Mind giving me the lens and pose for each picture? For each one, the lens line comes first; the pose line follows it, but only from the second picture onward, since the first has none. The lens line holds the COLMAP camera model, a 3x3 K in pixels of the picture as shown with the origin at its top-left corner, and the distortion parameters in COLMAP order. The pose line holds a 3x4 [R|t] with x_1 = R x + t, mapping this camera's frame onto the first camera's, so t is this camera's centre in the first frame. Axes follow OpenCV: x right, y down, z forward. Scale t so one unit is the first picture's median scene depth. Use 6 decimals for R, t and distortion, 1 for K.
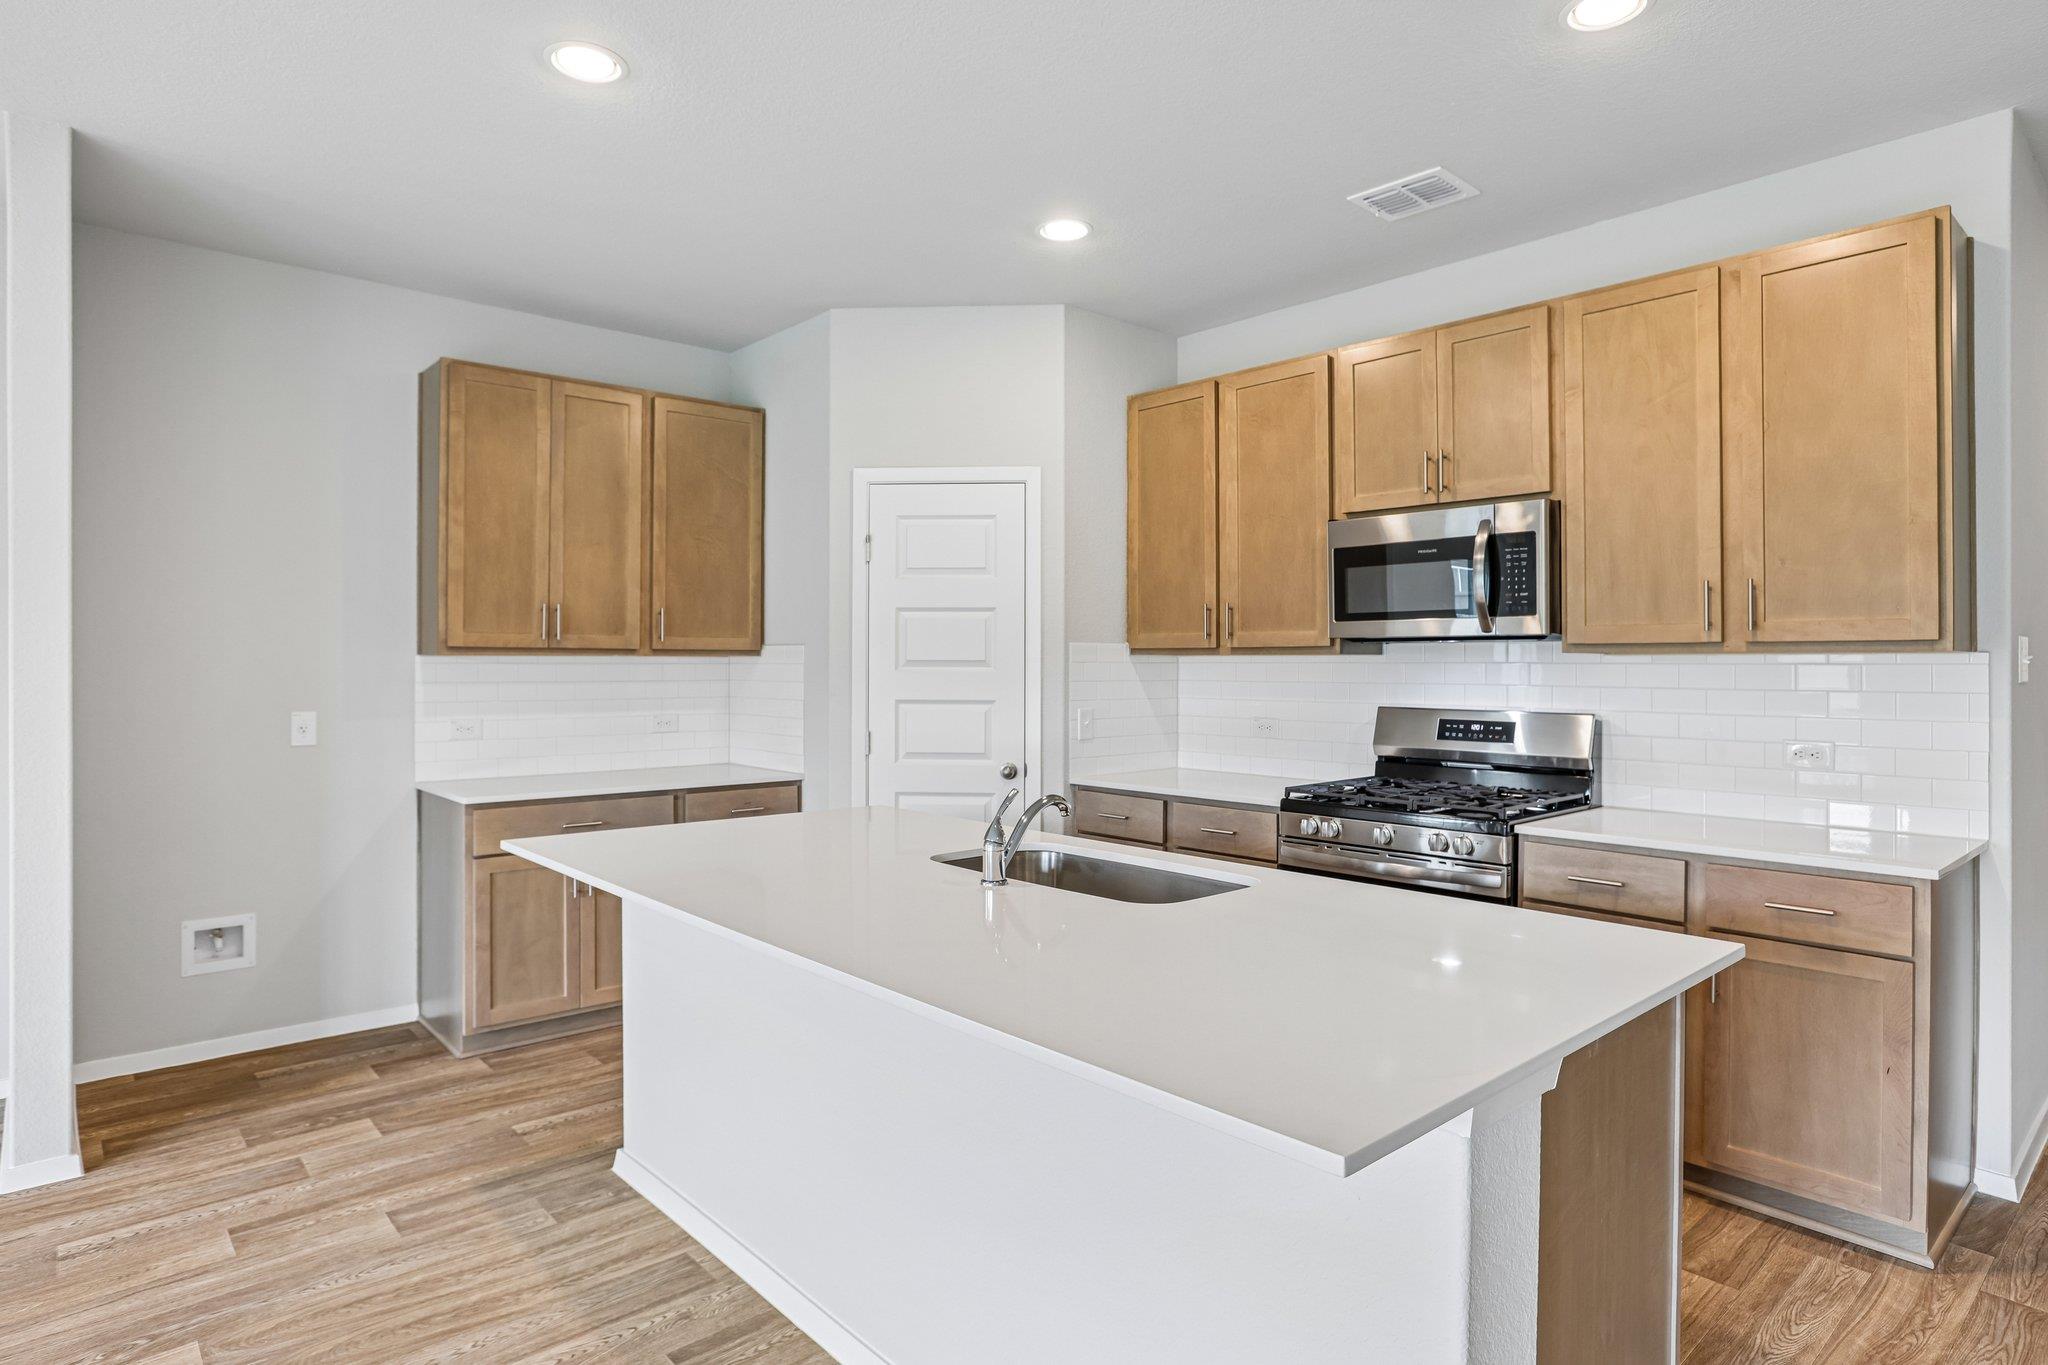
lens RADIAL K [[1101.9, 0, 1020.5], [0, 1101.9, 668.1], [0, 0, 1]] dist [-0.034272, 0.033269]
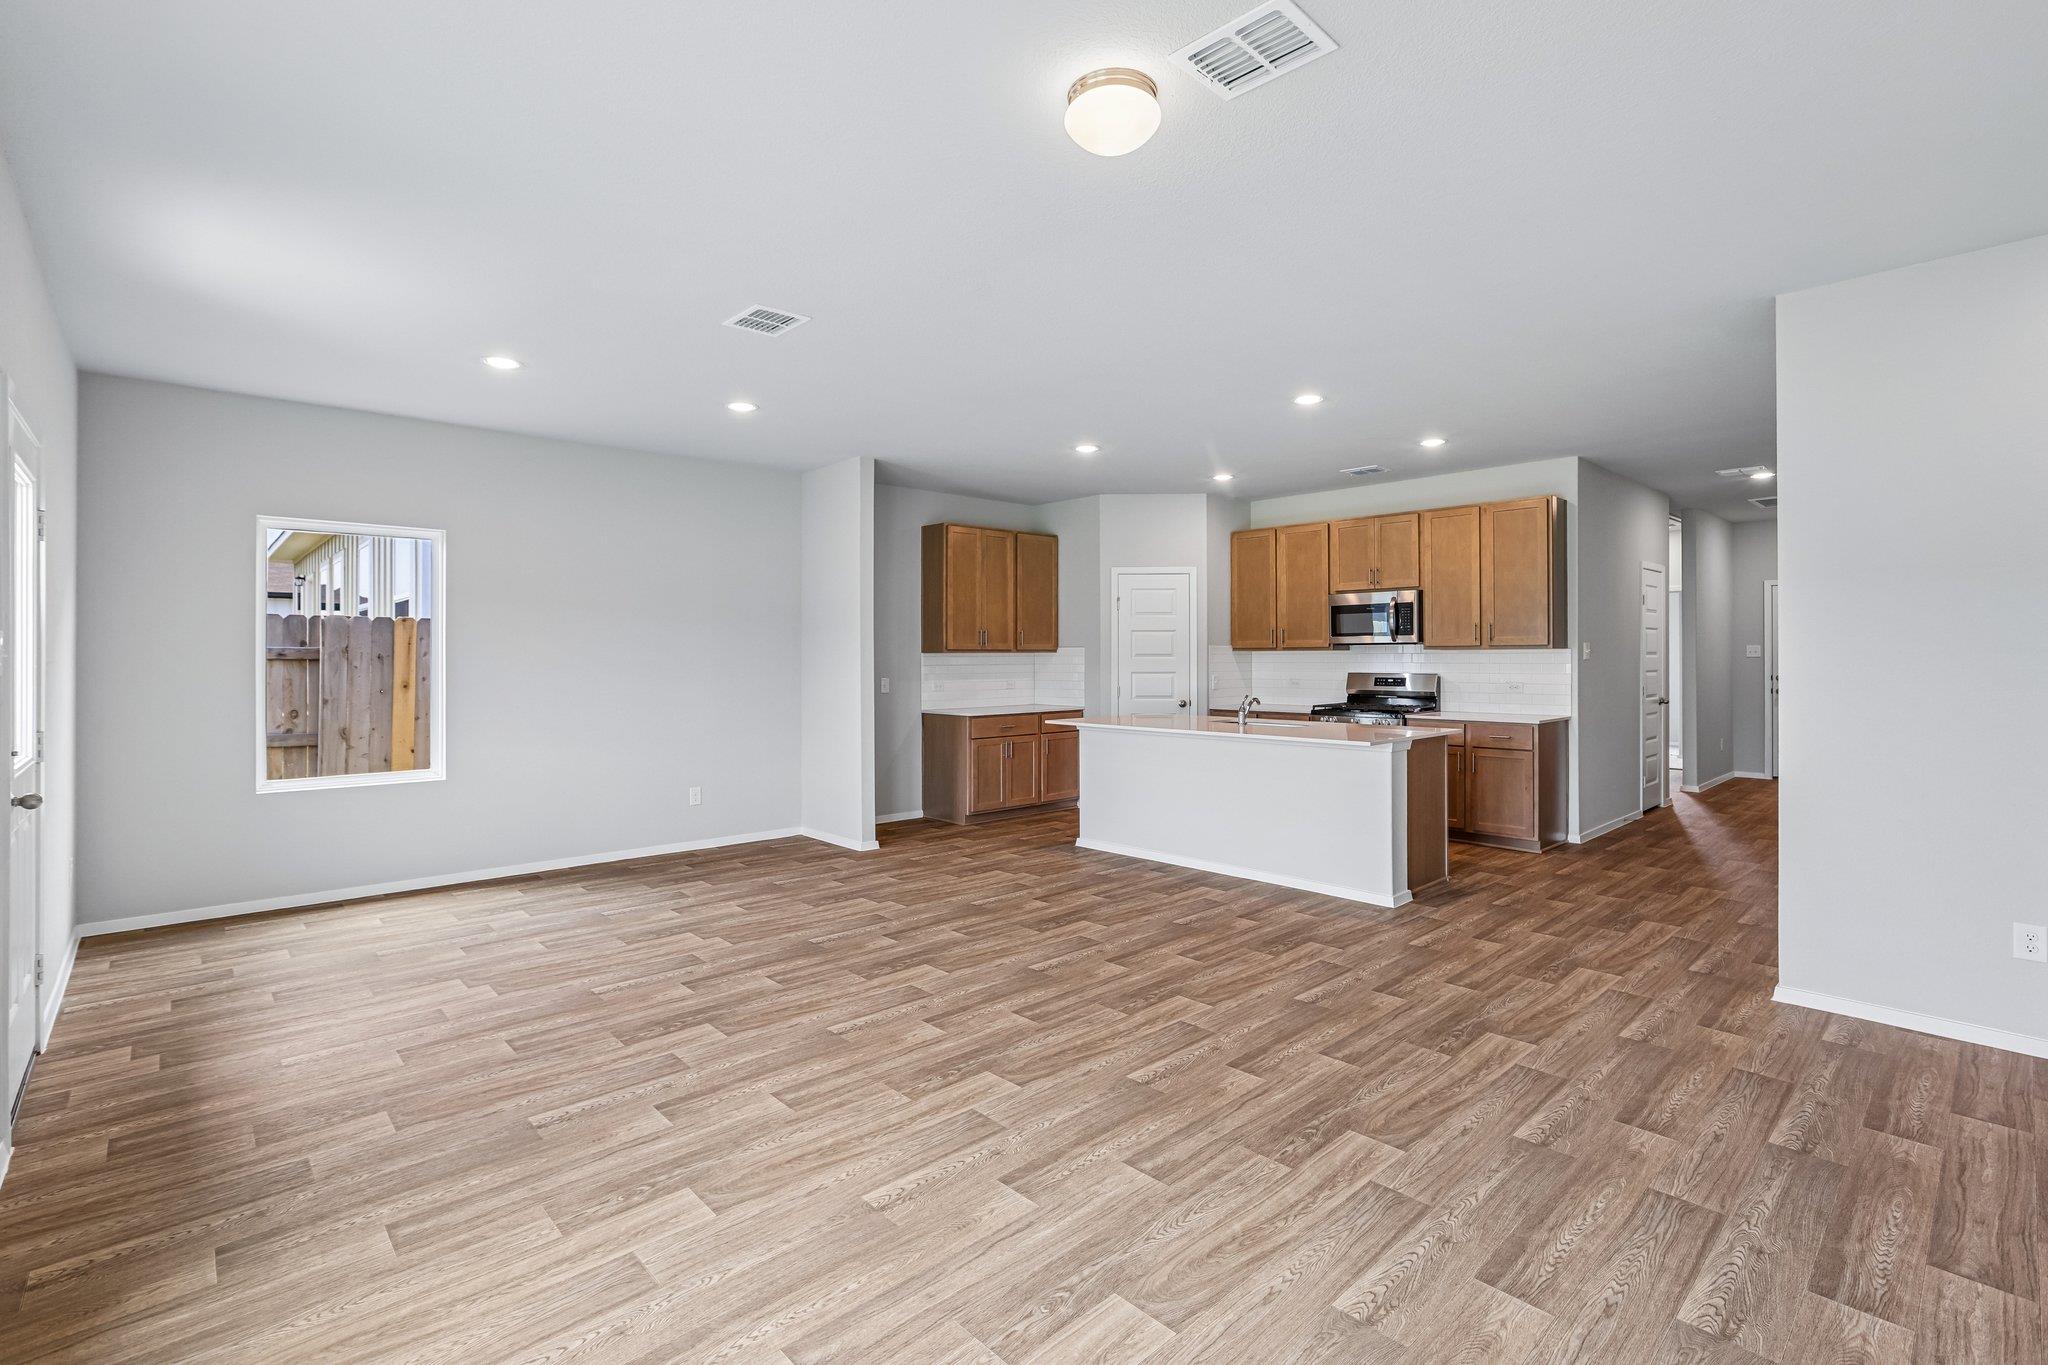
lens RADIAL K [[924.1, 0, 1043.0], [0, 924.1, 668.4], [0, 0, 1]] dist [-0.000068, 0.000537]
pose [[0.999260, -0.007485, 0.037732, -0.418827], [0.007130, 0.999929, 0.009522, 0.002805], [-0.037801, -0.009246, 0.999243, -0.988823]]
